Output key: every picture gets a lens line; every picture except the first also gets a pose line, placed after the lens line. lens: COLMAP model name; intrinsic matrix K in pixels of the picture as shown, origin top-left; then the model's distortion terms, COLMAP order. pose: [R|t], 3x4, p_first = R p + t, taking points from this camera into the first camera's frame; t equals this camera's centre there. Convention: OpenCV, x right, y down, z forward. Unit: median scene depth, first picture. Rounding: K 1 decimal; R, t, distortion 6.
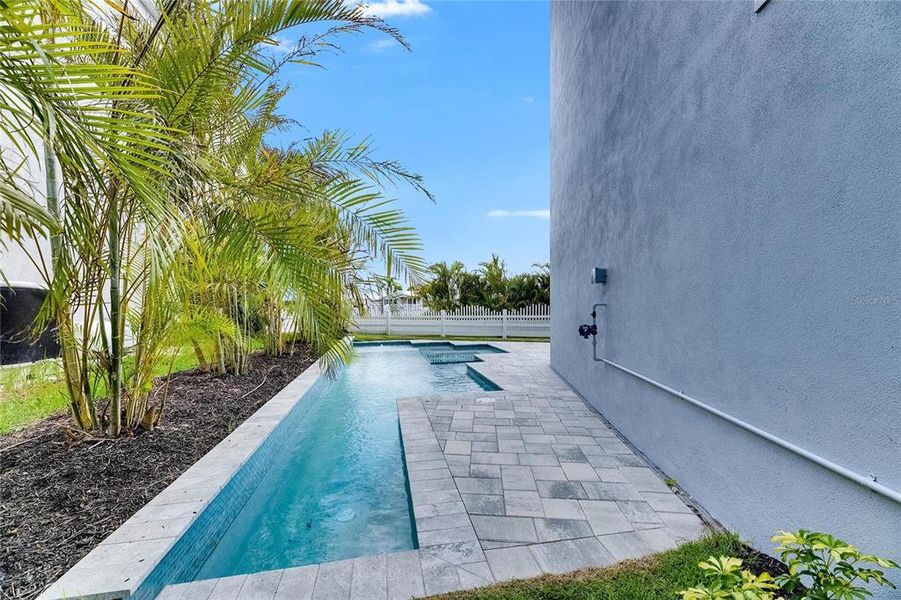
lens RADIAL K [[357.2, 0, 450.4], [0, 357.2, 303.8], [0, 0, 1]] dist [0.008936, -0.002847]
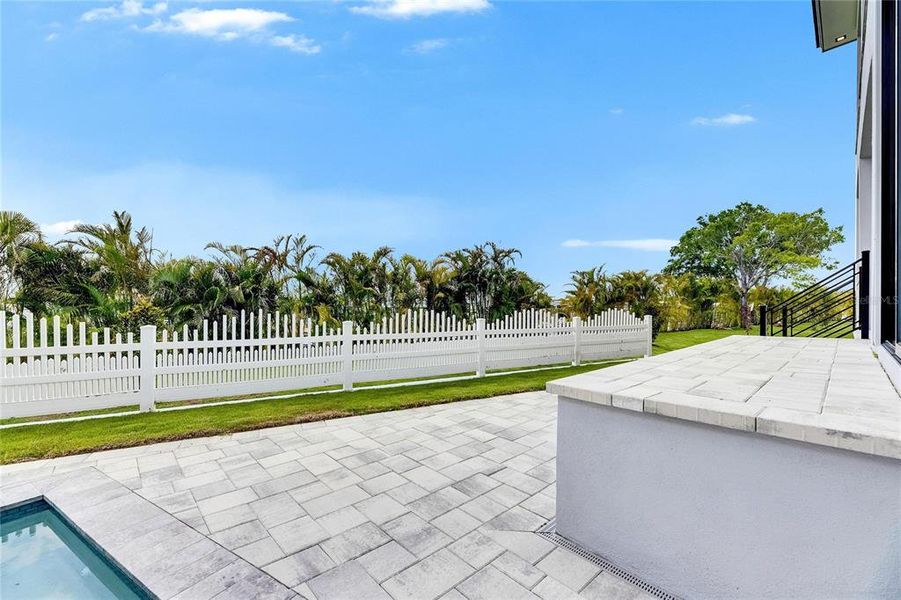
lens RADIAL K [[357.2, 0, 436.4], [0, 357.2, 316.9], [0, 0, 1]] dist [0.008936, -0.002847]
pose [[0.675578, -0.008028, 0.737245, 0.049175], [-0.000997, 0.999930, 0.011802, 0.002108], [-0.737288, -0.008709, 0.675523, 0.325711]]
